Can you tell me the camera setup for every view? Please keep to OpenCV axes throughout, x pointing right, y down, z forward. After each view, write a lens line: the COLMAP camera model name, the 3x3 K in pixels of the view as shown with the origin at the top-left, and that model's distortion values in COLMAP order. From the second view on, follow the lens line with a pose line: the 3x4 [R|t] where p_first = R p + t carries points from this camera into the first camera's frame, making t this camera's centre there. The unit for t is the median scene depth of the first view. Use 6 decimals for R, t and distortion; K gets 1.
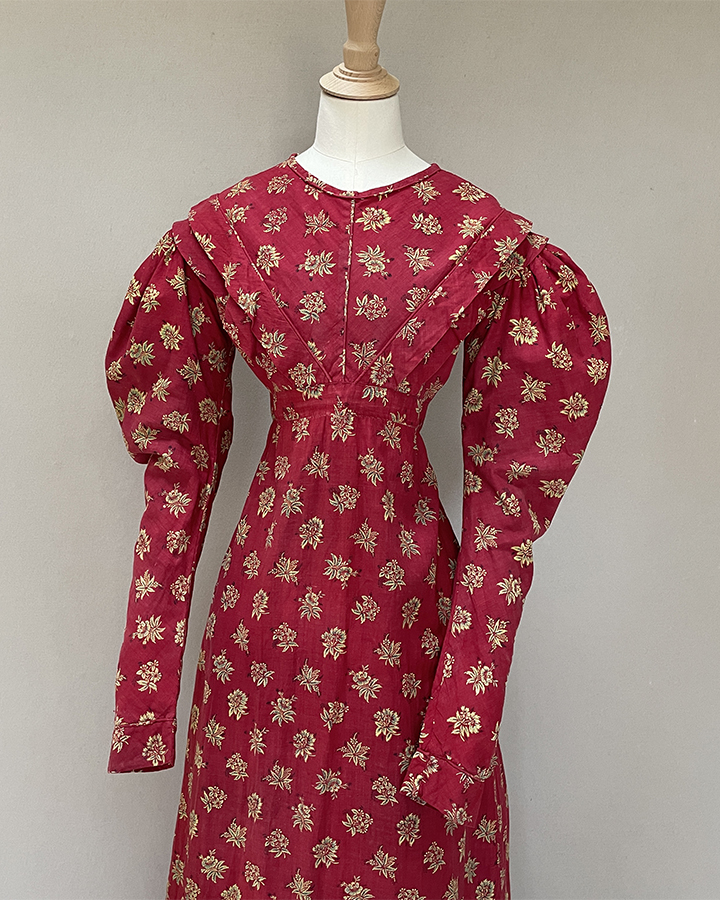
lens RADIAL K [[739.0, 0, 360.0], [0, 739.0, 450.0], [0, 0, 1]] dist [0.092758, -0.001942]
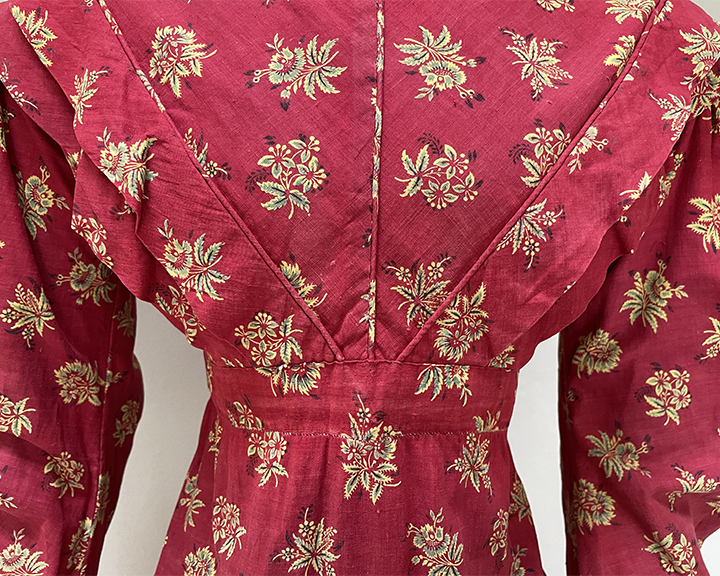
lens RADIAL K [[538.9, 0, 360.0], [0, 538.9, 288.0], [0, 0, 1]] dist [0.066810, -0.086947]
pose [[0.994920, -0.024045, 0.097752, -0.054418], [0.021641, 0.999439, 0.025579, -0.133101], [-0.098312, -0.023333, 0.994882, 0.674307]]
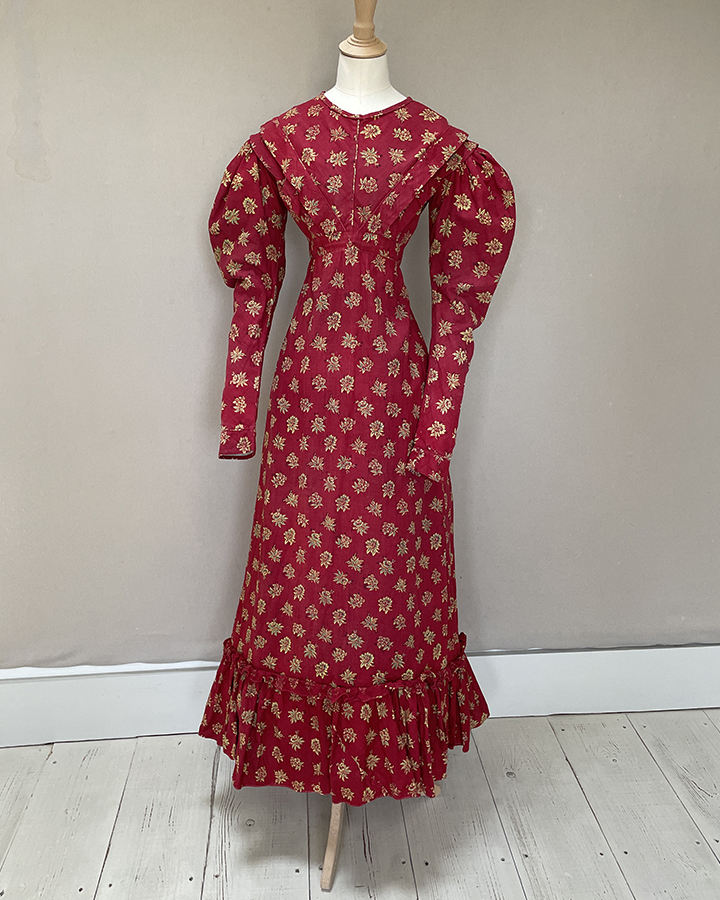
lens RADIAL K [[673.7, 0, 362.6], [0, 673.7, 419.1], [0, 0, 1]] dist [0.066810, -0.086947]
pose [[0.999765, 0.005152, -0.021038, 0.034892], [-0.003093, 0.995304, 0.096753, 0.185266], [0.021437, -0.096665, 0.995086, -0.582226]]
